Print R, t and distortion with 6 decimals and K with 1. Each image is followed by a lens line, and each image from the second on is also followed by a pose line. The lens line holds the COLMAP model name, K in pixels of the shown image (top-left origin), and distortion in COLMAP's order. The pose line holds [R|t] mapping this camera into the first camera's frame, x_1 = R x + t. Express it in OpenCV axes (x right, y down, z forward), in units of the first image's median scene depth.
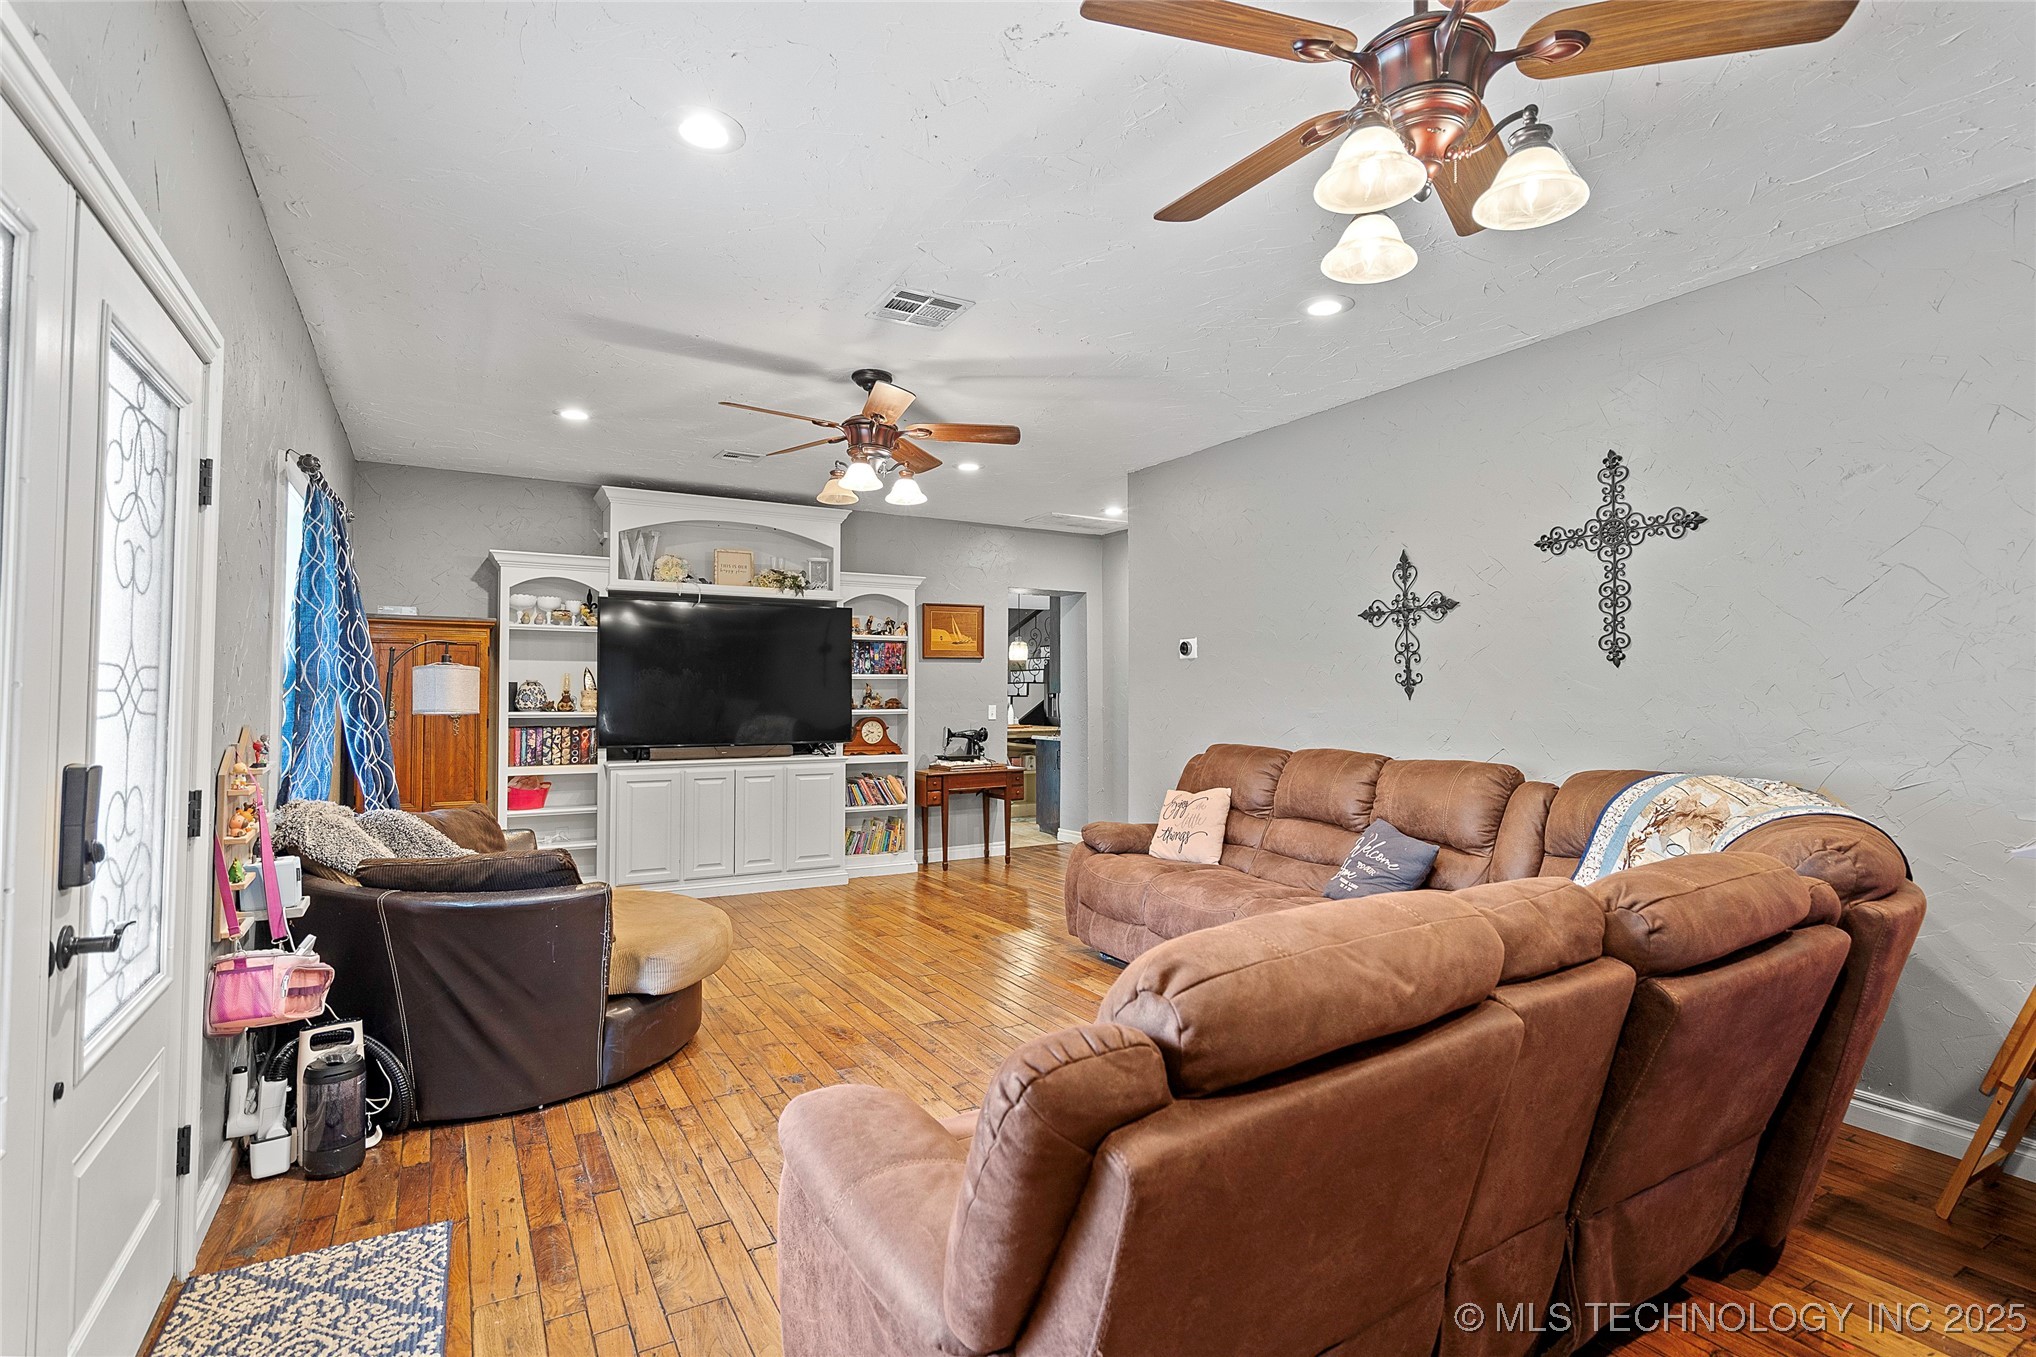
lens RADIAL K [[952.8, 0, 1018.8], [0, 952.8, 676.5], [0, 0, 1]] dist [0.000721, -0.000106]
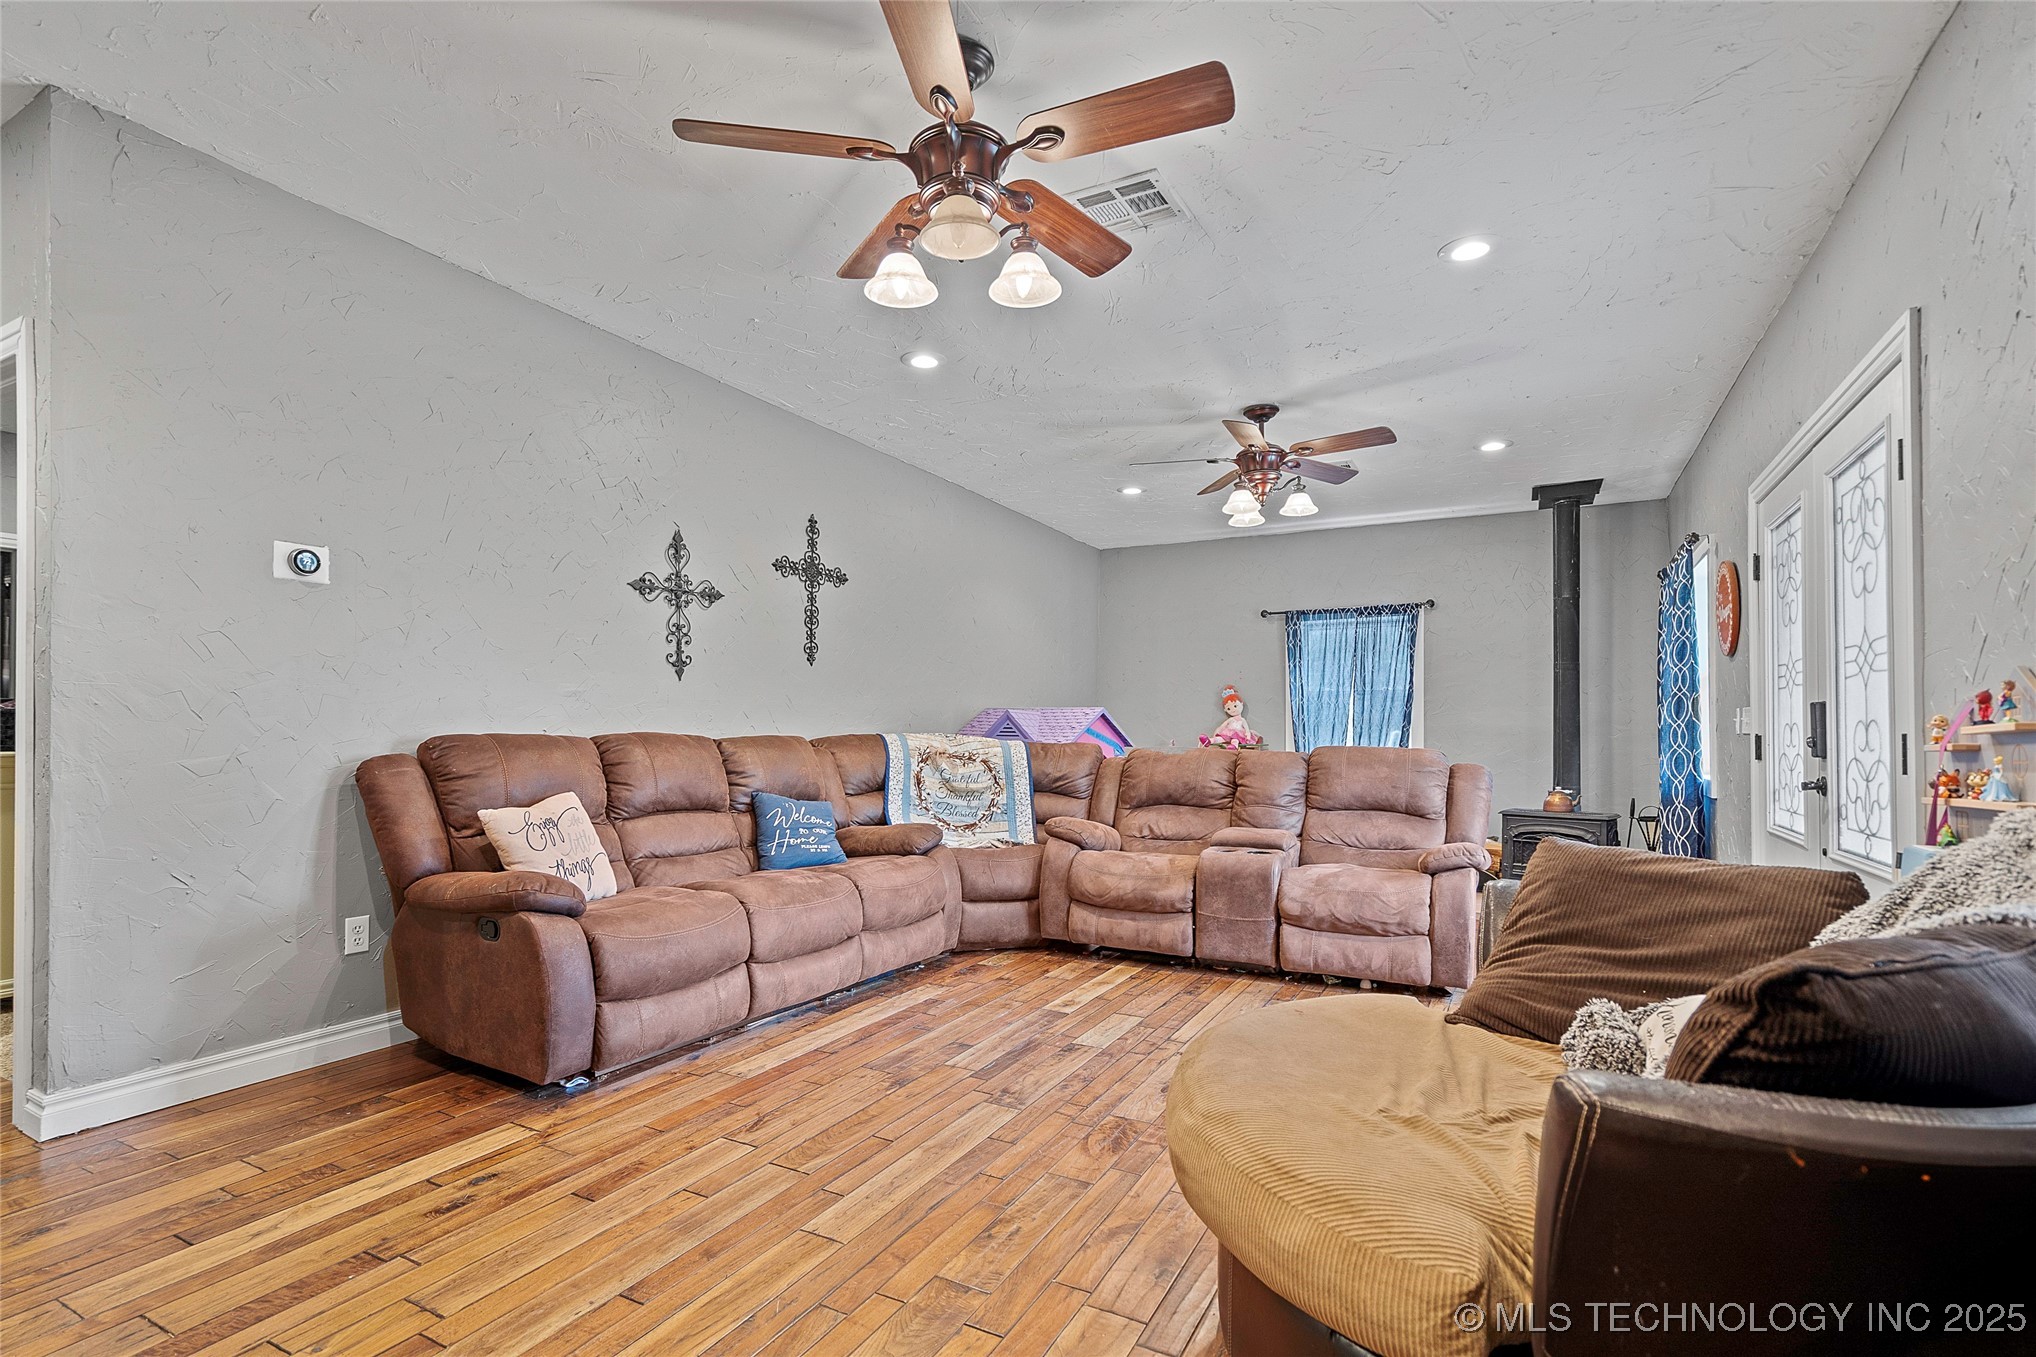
lens RADIAL K [[952.8, 0, 1002.6], [0, 952.8, 725.0], [0, 0, 1]] dist [0.000721, -0.000106]
pose [[-0.505396, 0.002020, 0.862885, -0.628618], [-0.023989, 0.999578, -0.016391, 0.079349], [-0.862554, -0.028983, -0.505134, 1.214425]]
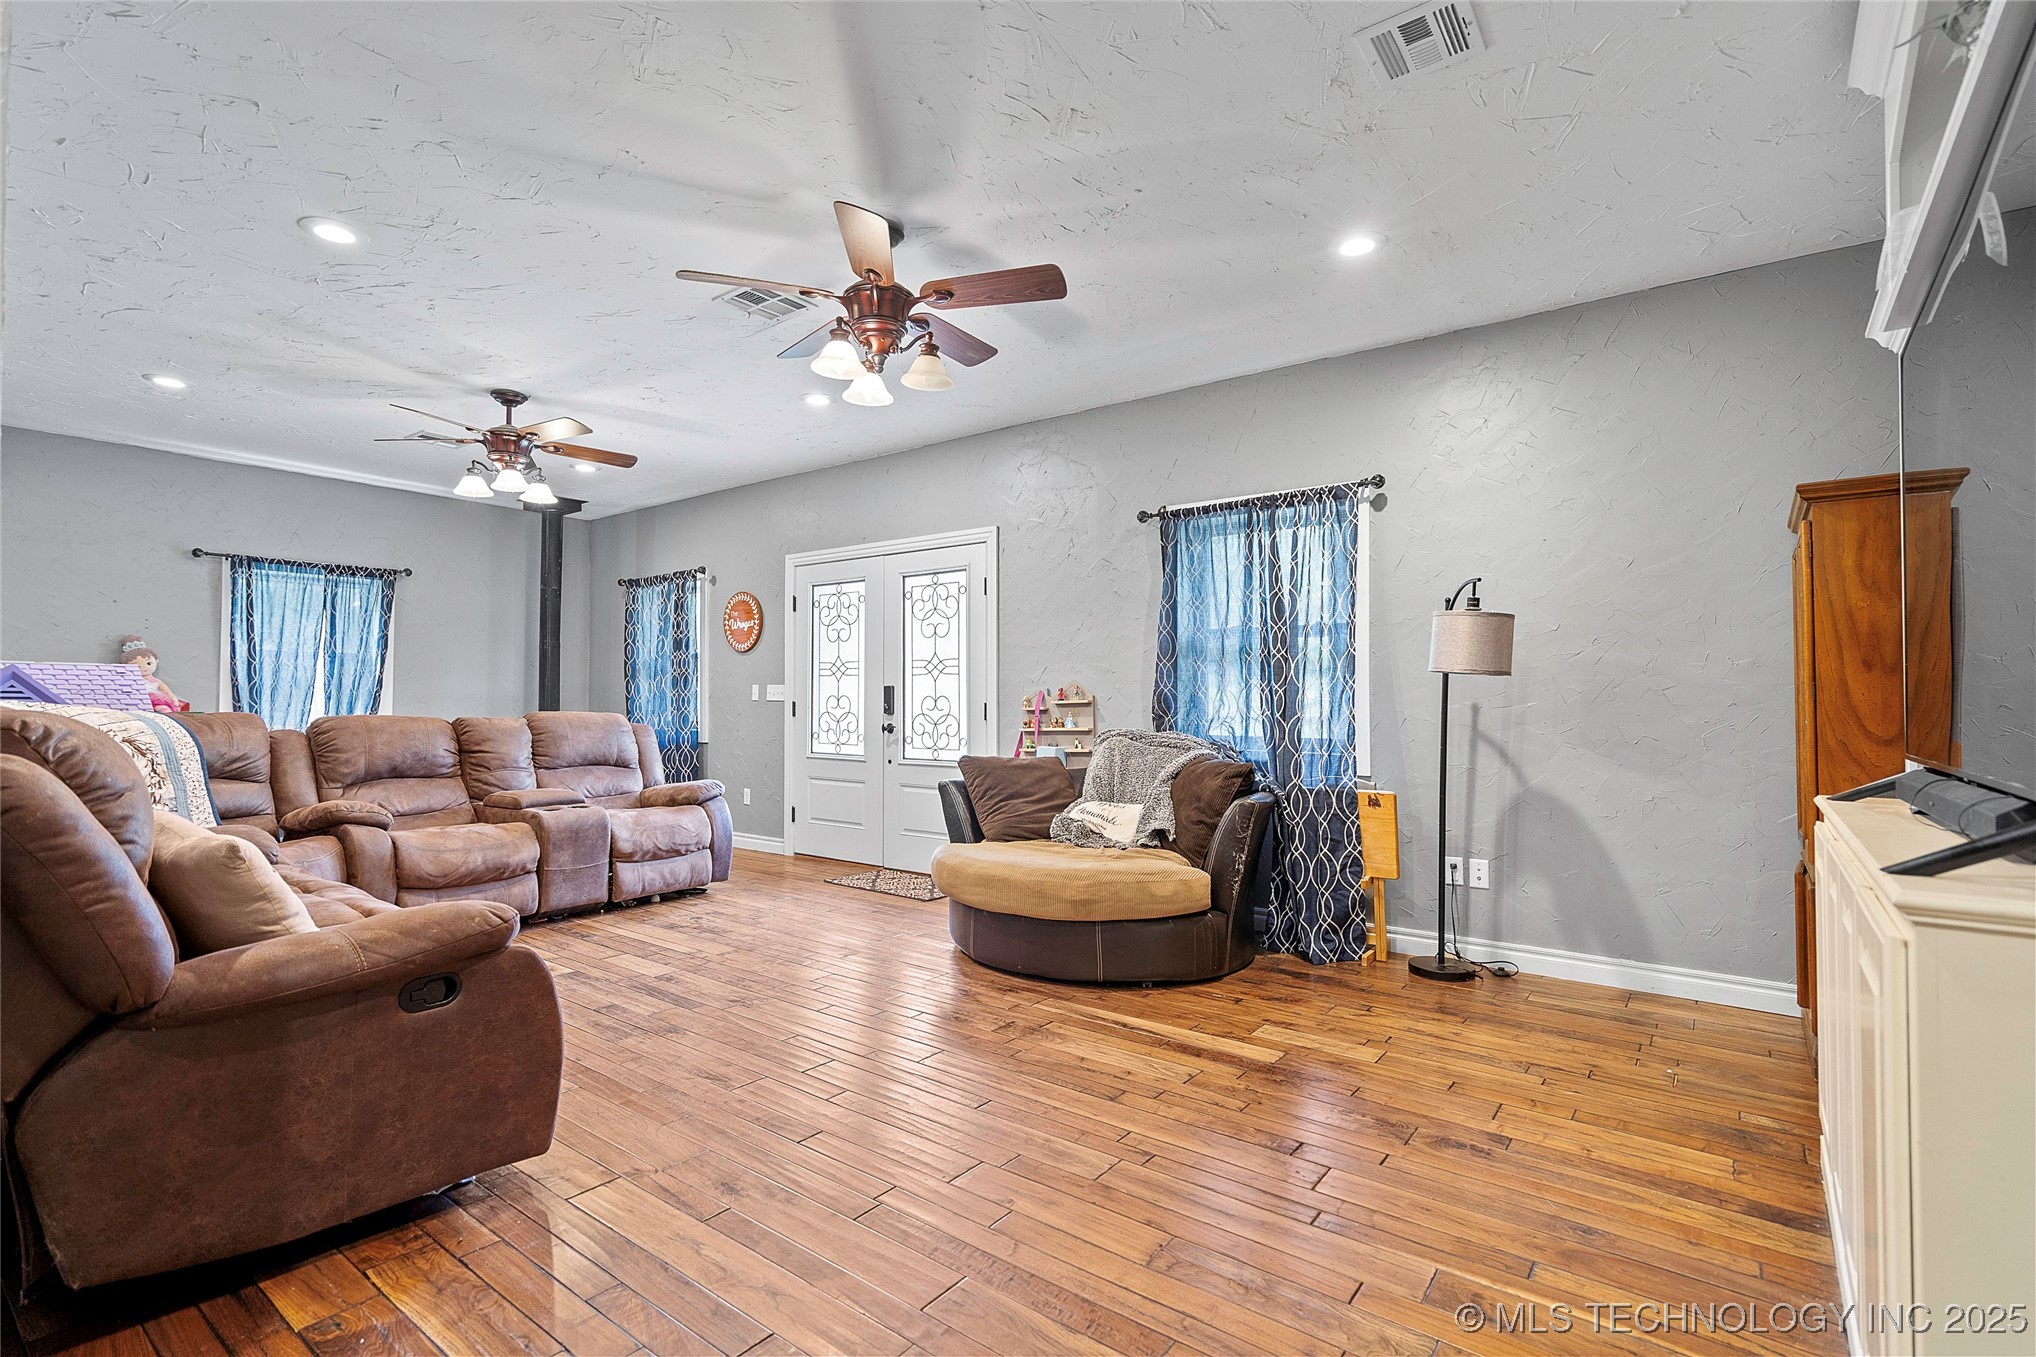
lens RADIAL K [[952.8, 0, 1015.6], [0, 952.8, 682.9], [0, 0, 1]] dist [0.000721, -0.000106]
pose [[-0.932011, -0.015093, -0.362117, 0.009257], [-0.000528, 0.999188, -0.040288, 0.088225], [0.362431, -0.037357, -0.931262, 1.704444]]
